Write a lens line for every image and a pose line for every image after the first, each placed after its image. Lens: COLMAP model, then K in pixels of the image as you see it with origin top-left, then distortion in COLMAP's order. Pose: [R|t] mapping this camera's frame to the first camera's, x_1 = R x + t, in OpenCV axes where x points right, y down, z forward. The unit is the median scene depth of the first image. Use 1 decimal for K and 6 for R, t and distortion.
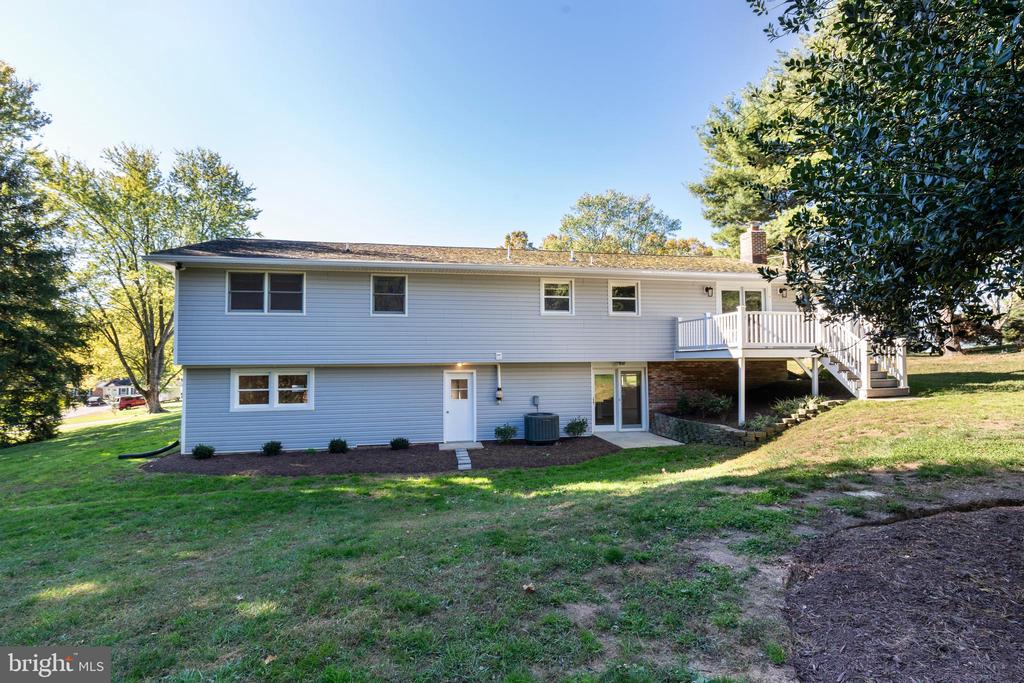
lens RADIAL K [[498.3, 0, 515.5], [0, 498.3, 343.4], [0, 0, 1]] dist [0.003484, 0.000973]
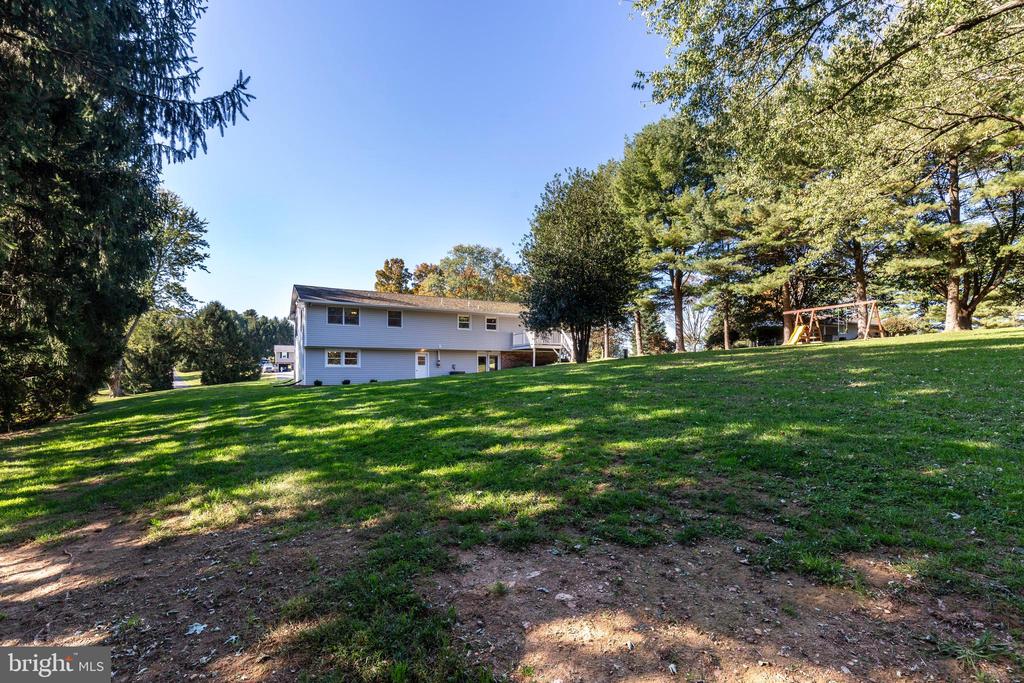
lens RADIAL K [[463.0, 0, 516.3], [0, 463.0, 356.7], [0, 0, 1]] dist [0.013570, -0.000035]
pose [[0.954806, 0.015985, 0.296800, -0.329076], [-0.016786, 0.999859, 0.000150, 0.065700], [-0.296755, -0.005125, 0.954940, -1.168870]]
